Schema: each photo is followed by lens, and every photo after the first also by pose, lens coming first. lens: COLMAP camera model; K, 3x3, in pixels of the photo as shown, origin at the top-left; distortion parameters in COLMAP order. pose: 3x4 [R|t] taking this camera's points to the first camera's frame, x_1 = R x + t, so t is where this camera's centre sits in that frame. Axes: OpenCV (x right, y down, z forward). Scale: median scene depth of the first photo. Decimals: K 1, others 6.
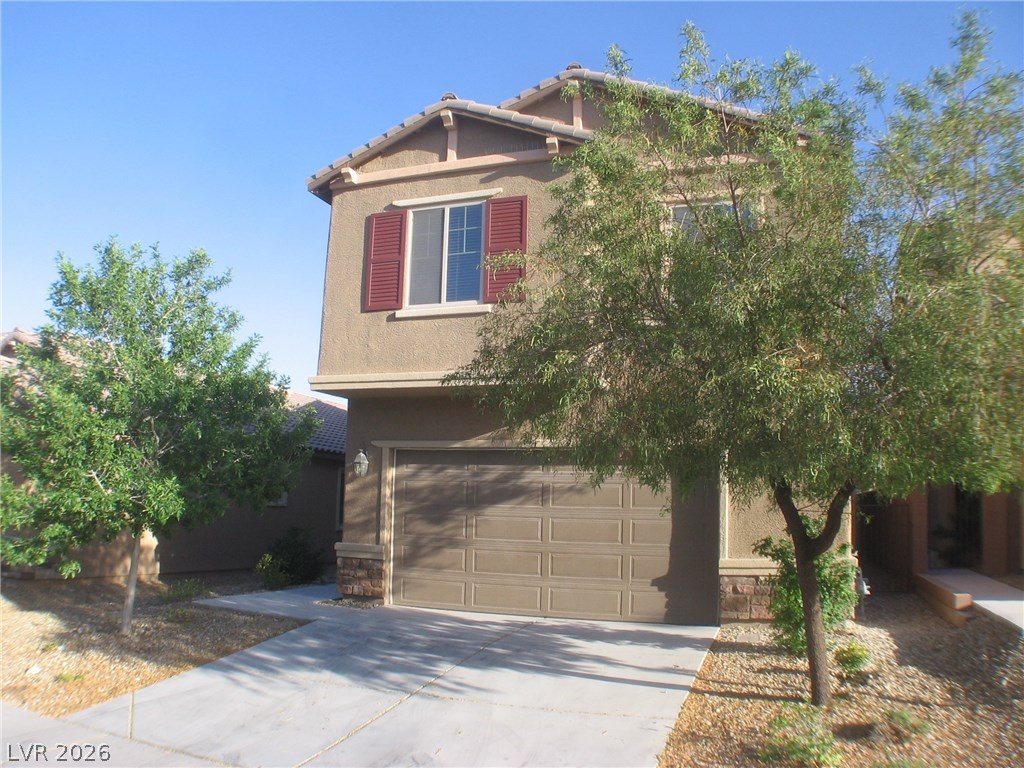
lens RADIAL K [[809.8, 0, 491.8], [0, 809.8, 382.0], [0, 0, 1]] dist [-0.268505, 0.095873]
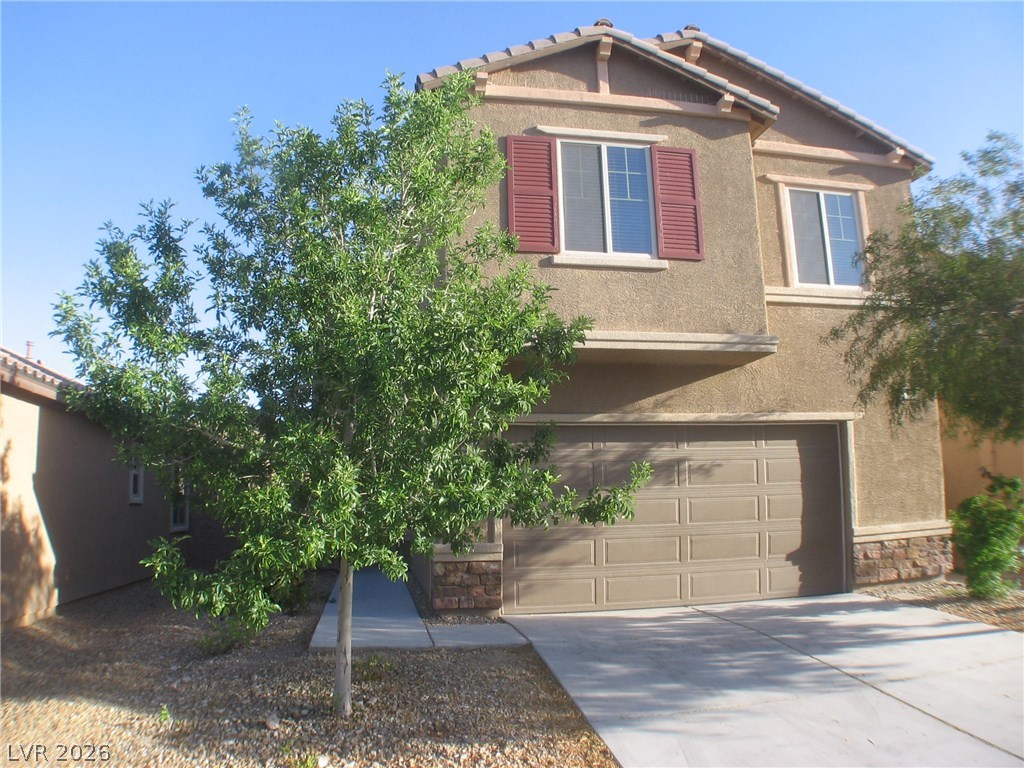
lens RADIAL K [[809.8, 0, 491.8], [0, 809.8, 382.0], [0, 0, 1]] dist [-0.268505, 0.095873]
pose [[0.874343, 0.037716, 0.483840, -0.576023], [-0.039204, 0.999206, -0.007044, 0.050763], [-0.483722, -0.012809, 0.875128, 0.311650]]
